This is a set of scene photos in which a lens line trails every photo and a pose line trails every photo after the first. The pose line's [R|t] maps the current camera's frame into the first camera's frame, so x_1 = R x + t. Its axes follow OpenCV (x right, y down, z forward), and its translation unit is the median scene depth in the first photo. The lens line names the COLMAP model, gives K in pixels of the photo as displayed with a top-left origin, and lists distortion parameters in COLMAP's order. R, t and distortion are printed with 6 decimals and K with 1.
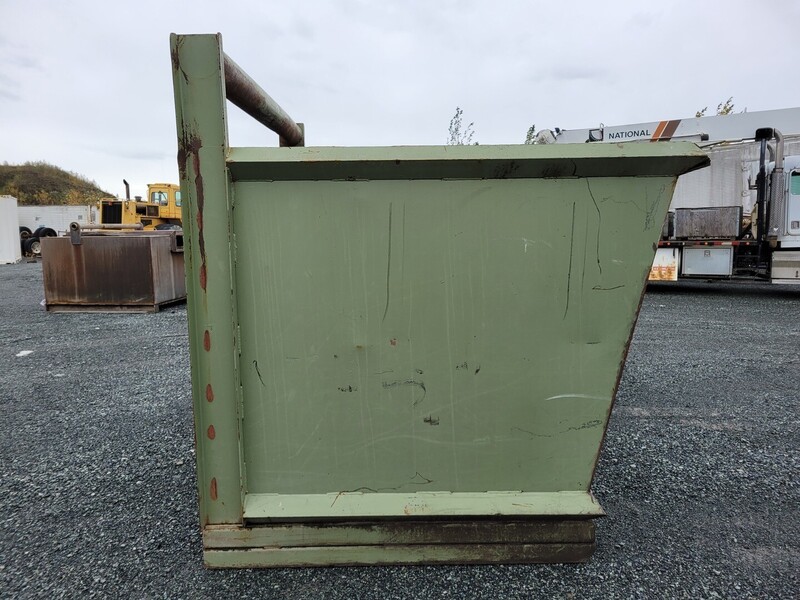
lens RADIAL K [[597.9, 0, 396.2], [0, 597.9, 305.7], [0, 0, 1]] dist [0.048389, -0.008100]
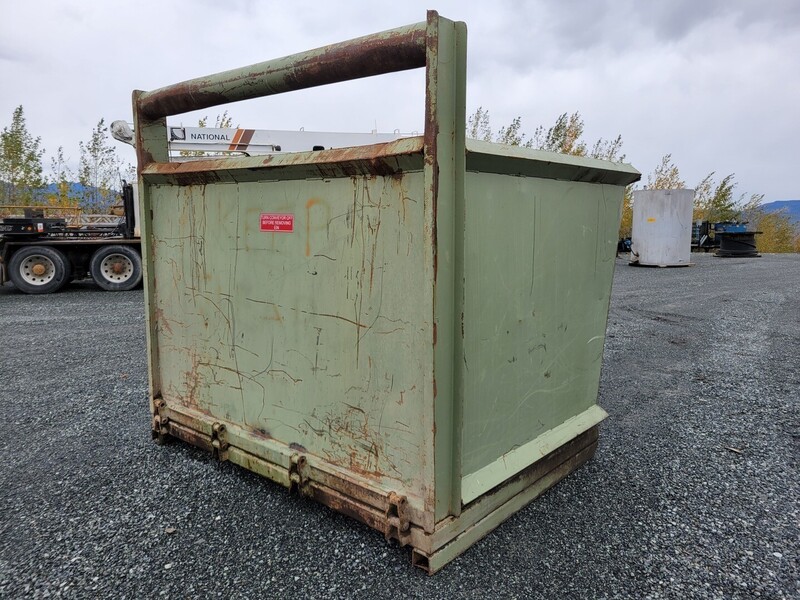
lens RADIAL K [[597.9, 0, 393.6], [0, 597.9, 295.2], [0, 0, 1]] dist [0.048389, -0.008100]
pose [[0.661070, -0.087277, 0.745231, -1.031295], [0.100016, 0.994599, 0.027760, -0.035063], [-0.743629, 0.056184, 0.666228, 0.394974]]
